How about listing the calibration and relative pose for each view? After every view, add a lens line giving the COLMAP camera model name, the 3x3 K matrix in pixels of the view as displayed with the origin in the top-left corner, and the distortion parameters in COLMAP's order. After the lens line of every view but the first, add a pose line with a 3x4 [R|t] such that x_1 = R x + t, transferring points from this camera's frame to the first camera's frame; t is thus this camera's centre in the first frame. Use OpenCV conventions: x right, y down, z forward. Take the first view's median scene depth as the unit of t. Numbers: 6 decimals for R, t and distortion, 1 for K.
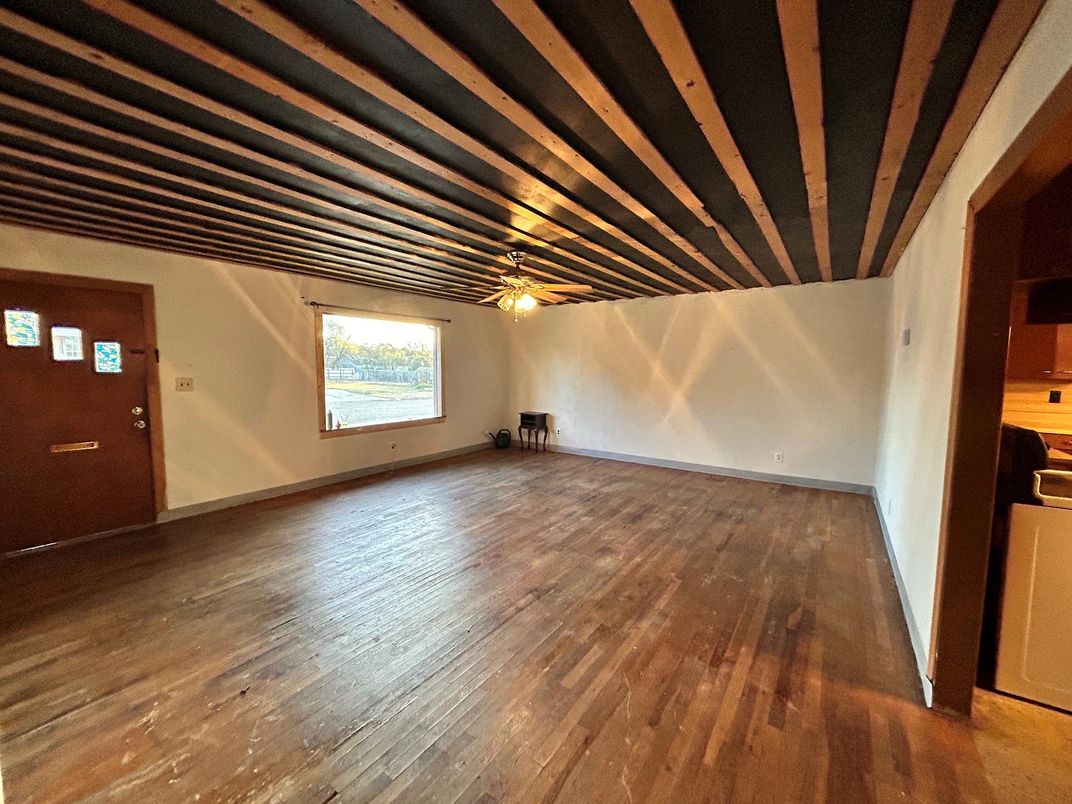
lens RADIAL K [[433.2, 0, 536.7], [0, 433.2, 399.8], [0, 0, 1]] dist [0.002947, 0.000656]
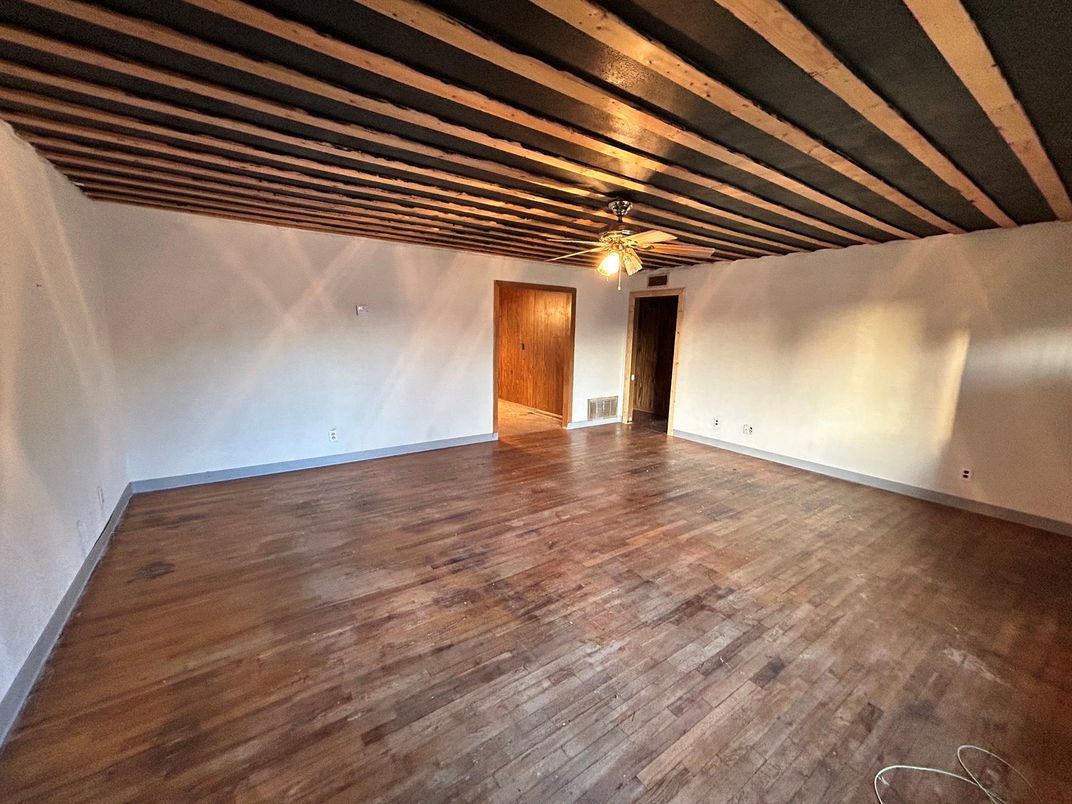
lens RADIAL K [[433.2, 0, 536.7], [0, 433.2, 399.8], [0, 0, 1]] dist [0.002947, 0.000656]
pose [[-0.942469, -0.085639, 0.323139, -0.155683], [-0.006568, 0.971186, 0.238231, -0.141694], [-0.334230, 0.222403, -0.915875, 1.543886]]
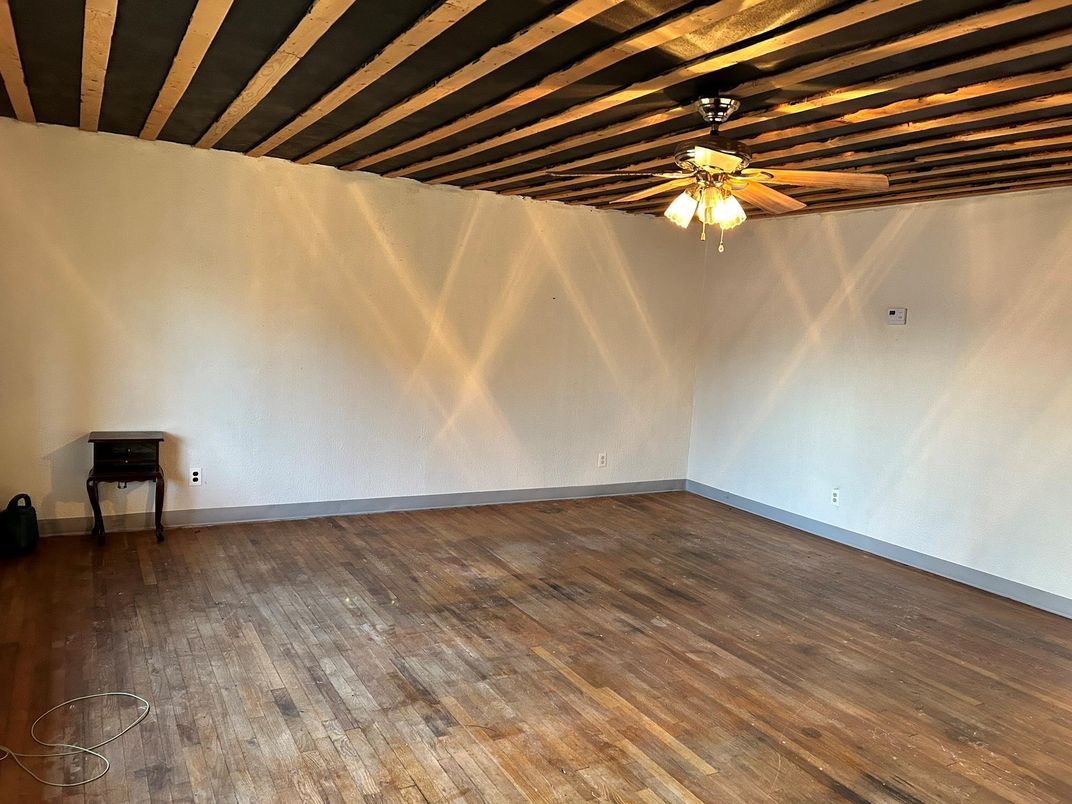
lens RADIAL K [[808.4, 0, 540.2], [0, 808.4, 405.5], [0, 0, 1]] dist [0.089561, -0.106794]
pose [[0.430438, -0.081223, 0.898958, -0.766662], [0.015055, 0.996451, 0.082823, -0.075051], [-0.902495, -0.022116, 0.430133, 0.640087]]
